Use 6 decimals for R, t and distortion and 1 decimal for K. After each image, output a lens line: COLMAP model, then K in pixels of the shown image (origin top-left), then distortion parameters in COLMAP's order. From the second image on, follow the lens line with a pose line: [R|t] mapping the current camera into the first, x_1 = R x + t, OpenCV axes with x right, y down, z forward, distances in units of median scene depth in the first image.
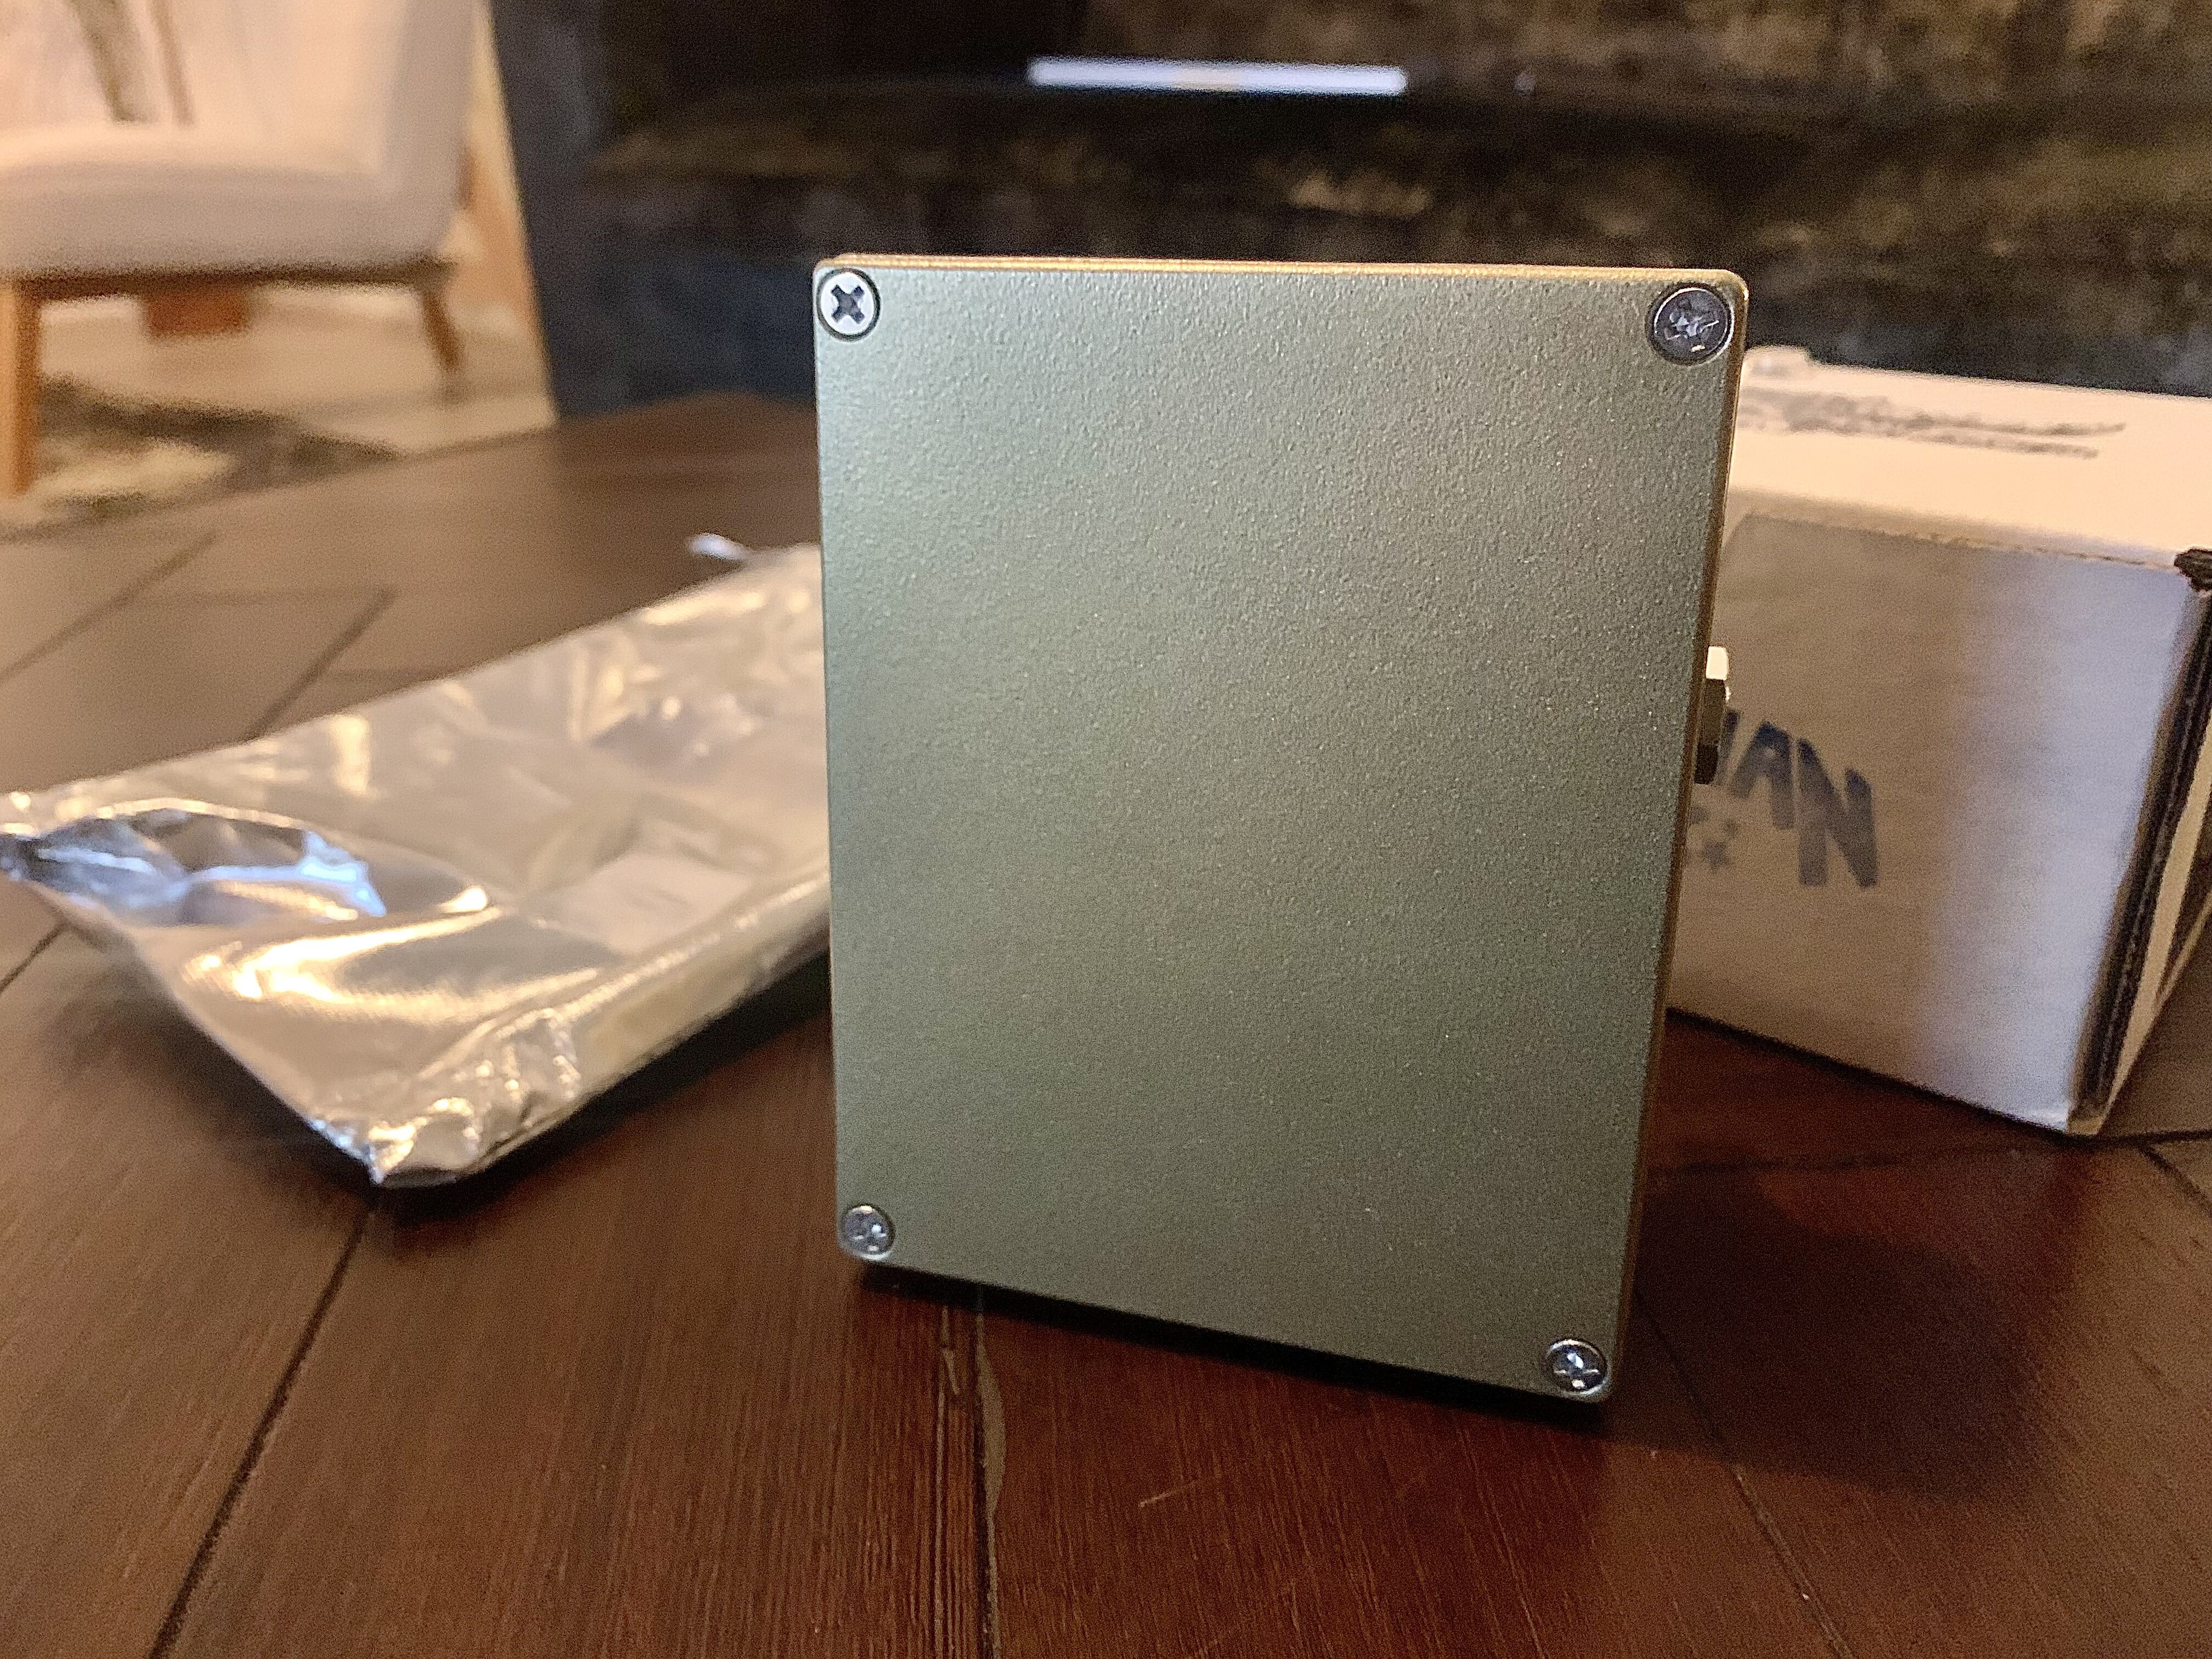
lens RADIAL K [[1785.2, 0, 1106.0], [0, 1785.2, 829.5], [0, 0, 1]] dist [-0.036741, 0.005105]
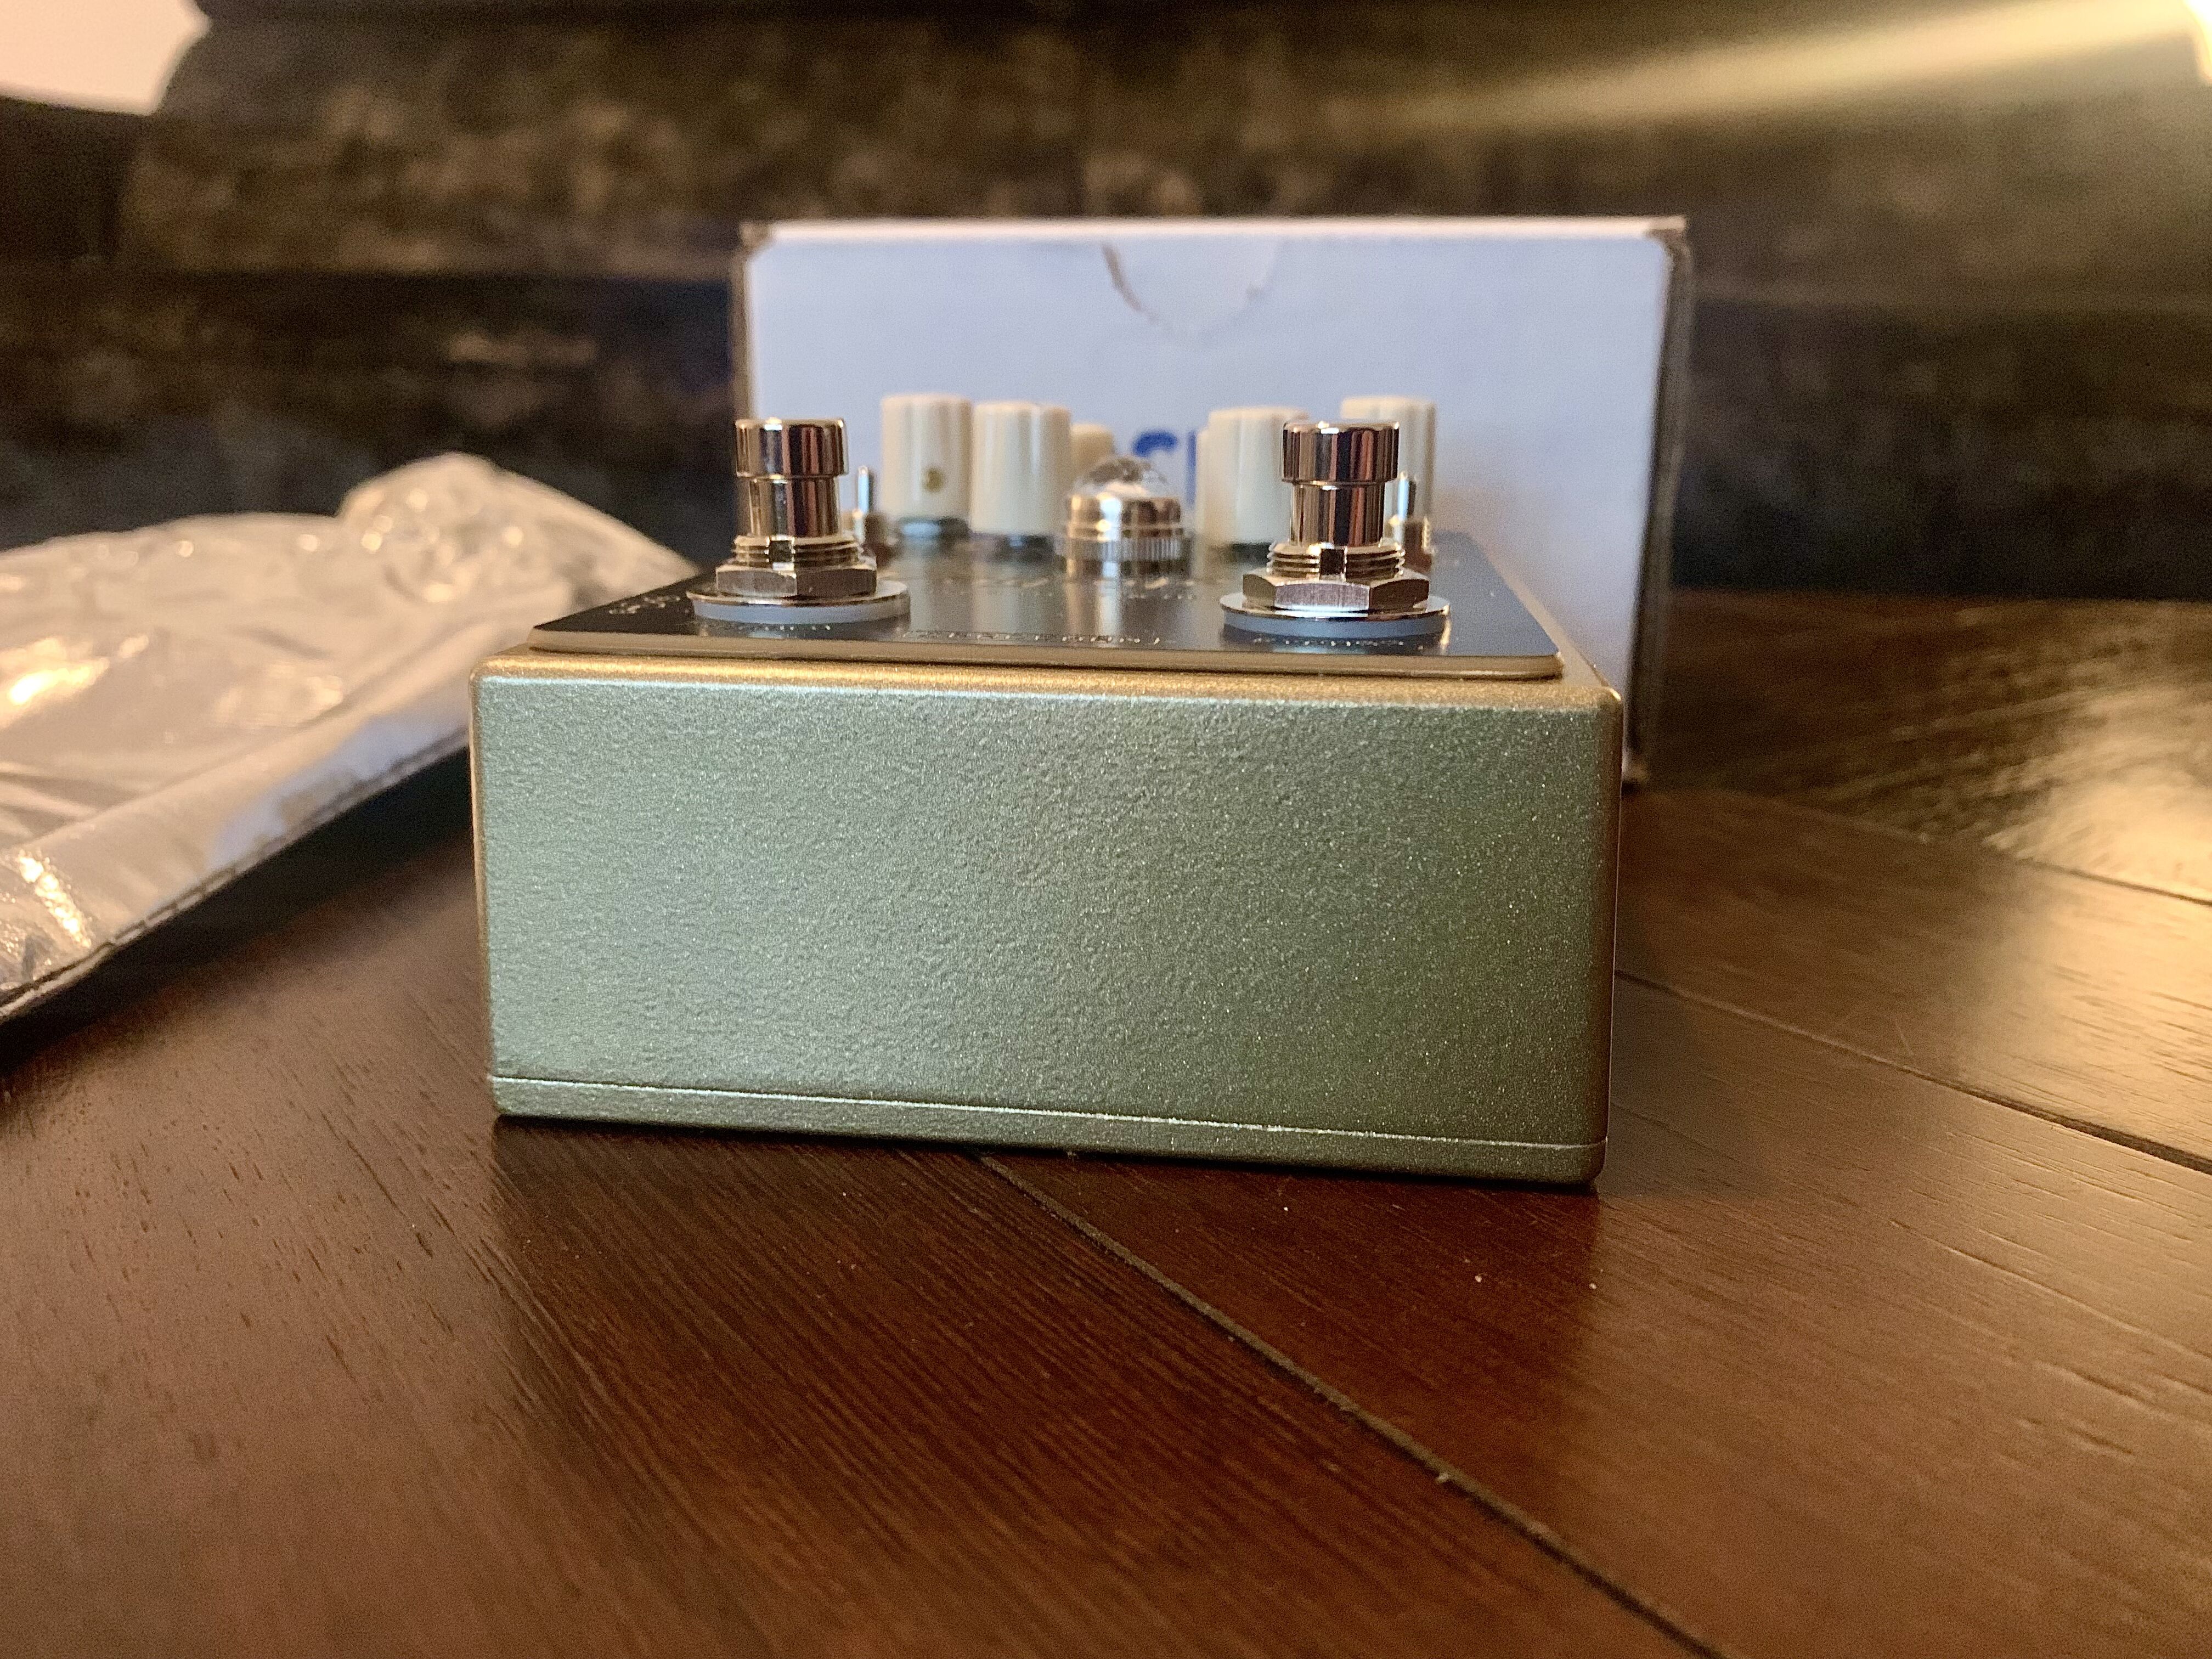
lens RADIAL K [[1785.2, 0, 1106.0], [0, 1785.2, 829.5], [0, 0, 1]] dist [-0.036741, 0.005105]
pose [[0.874934, -0.120225, 0.469080, -0.272704], [0.185943, 0.977839, -0.096205, 0.251282], [-0.447119, 0.171395, 0.877900, 0.186056]]
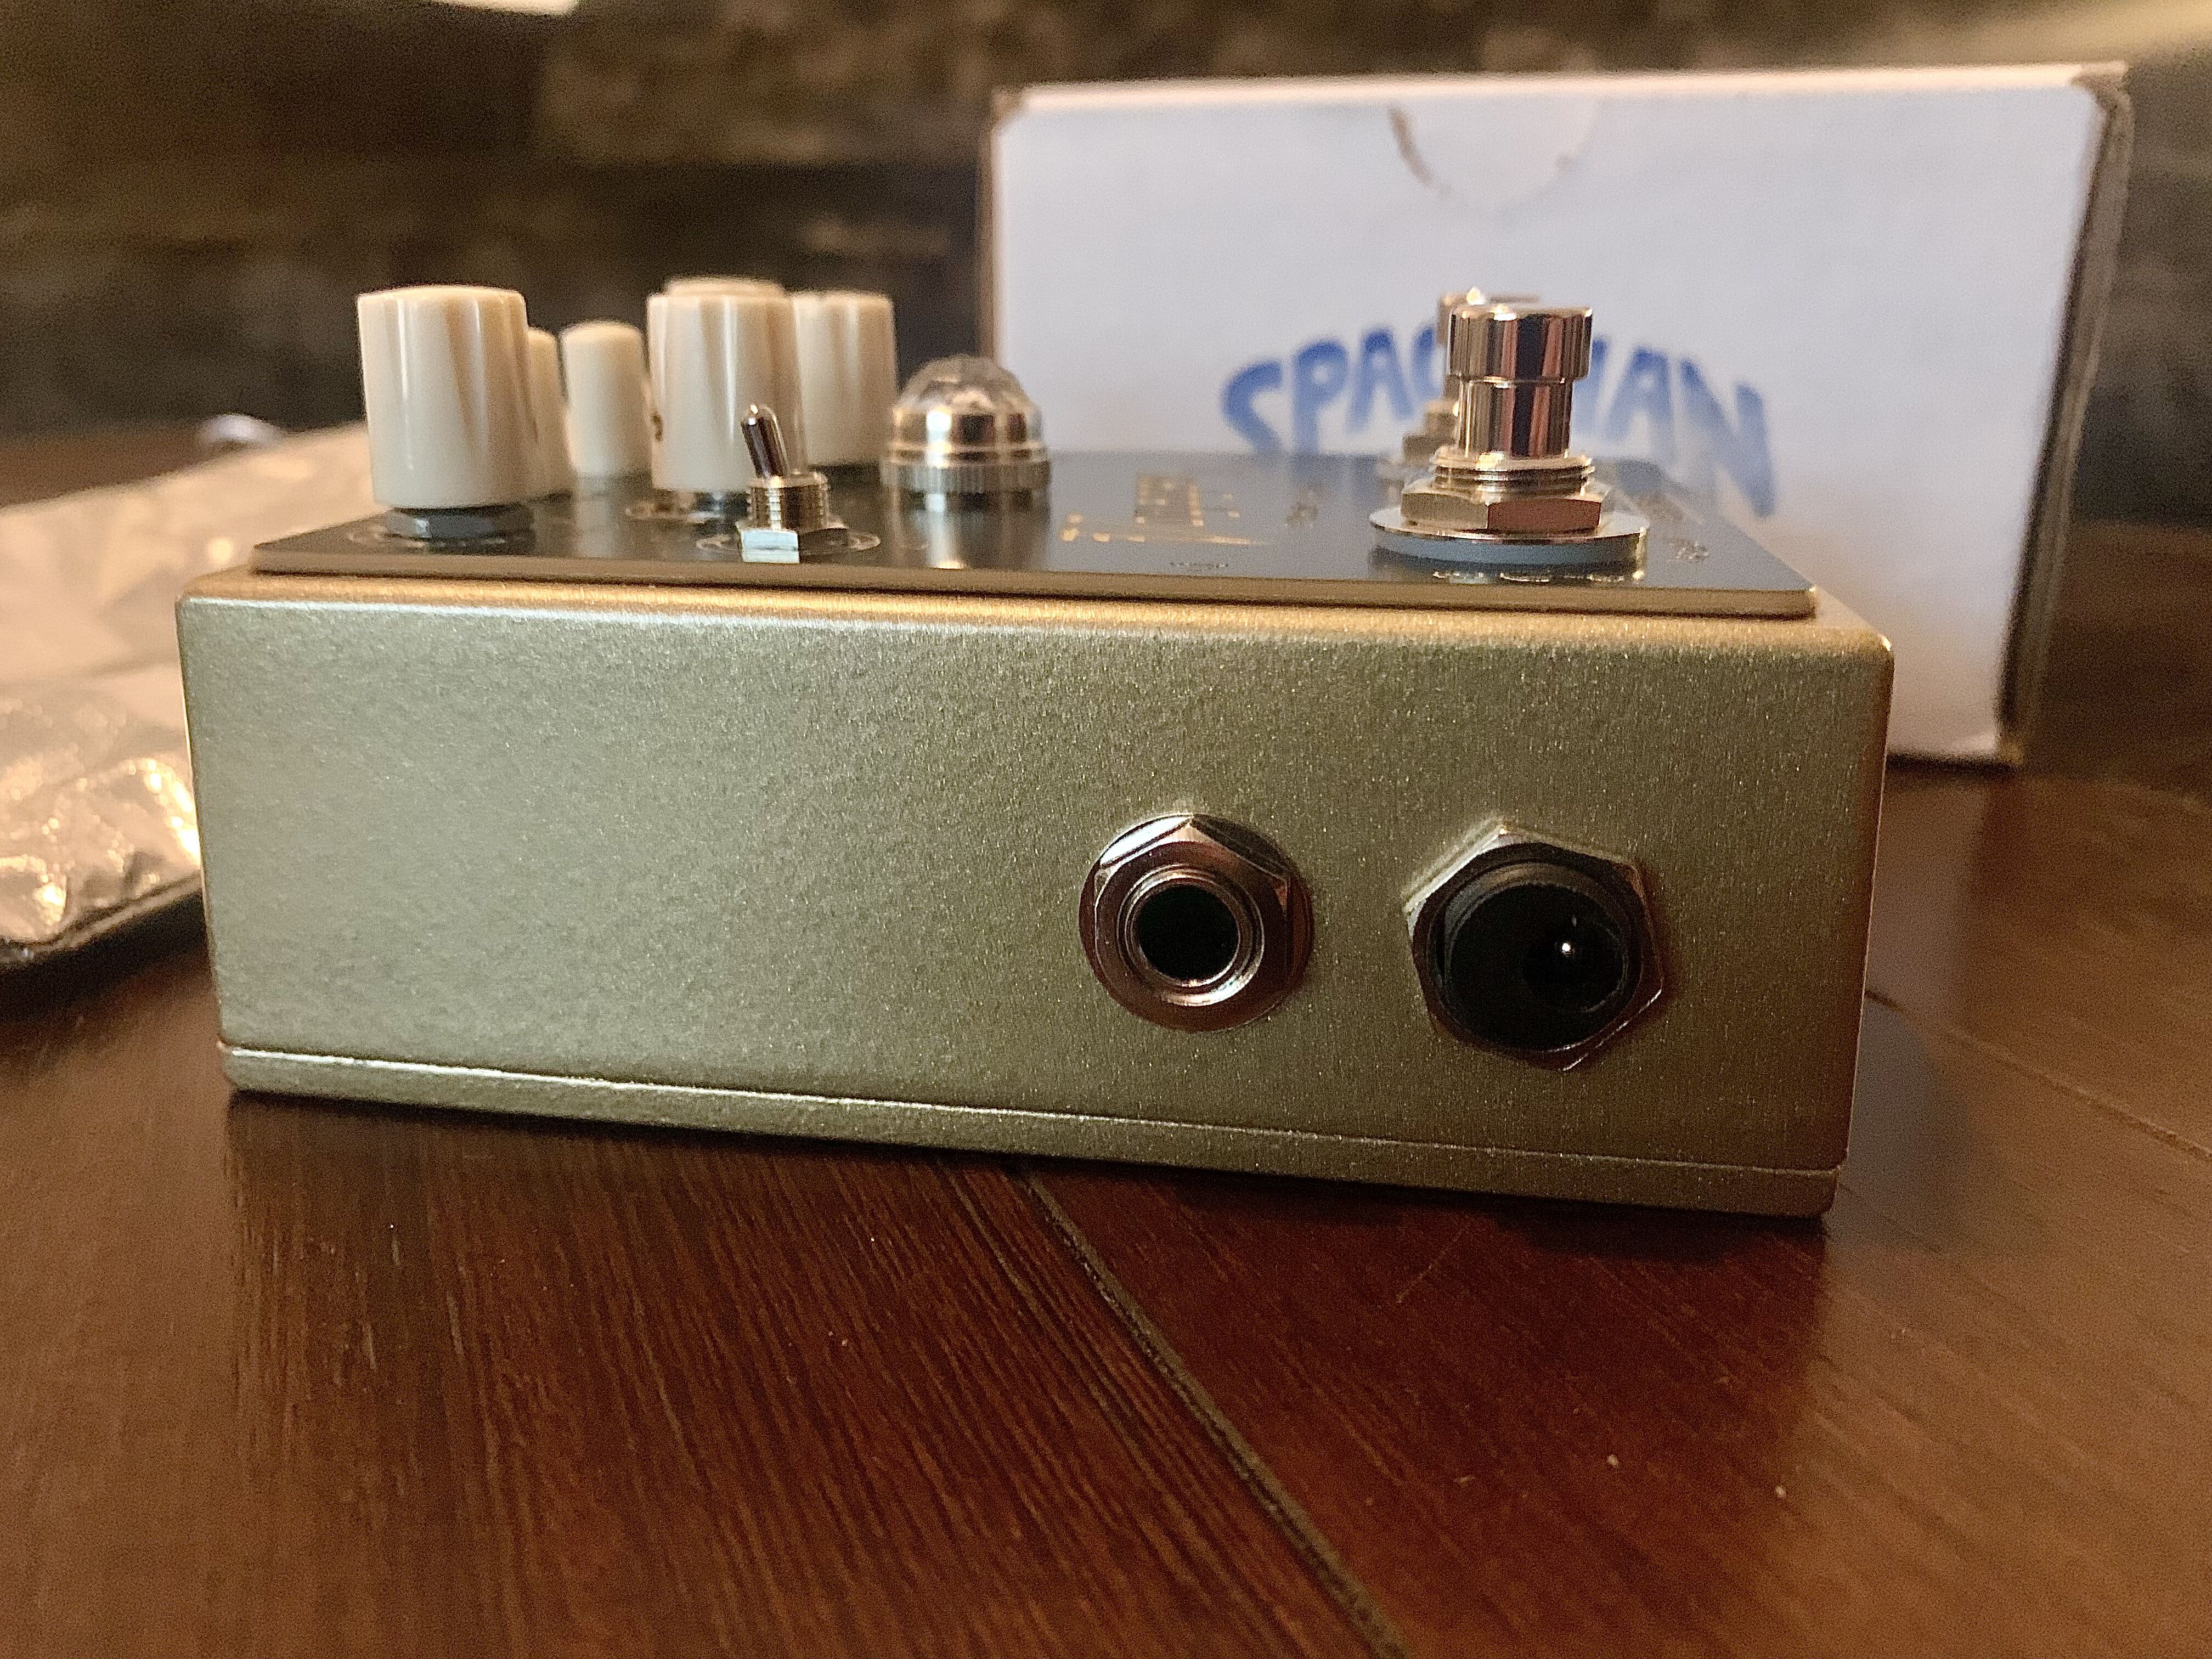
lens RADIAL K [[1845.9, 0, 1106.0], [0, 1845.9, 829.5], [0, 0, 1]] dist [-0.149542, 0.196887]
pose [[0.956710, -0.083826, 0.278710, -0.161553], [0.110023, 0.990729, -0.079696, 0.233033], [-0.269446, 0.106911, 0.957063, 0.251148]]
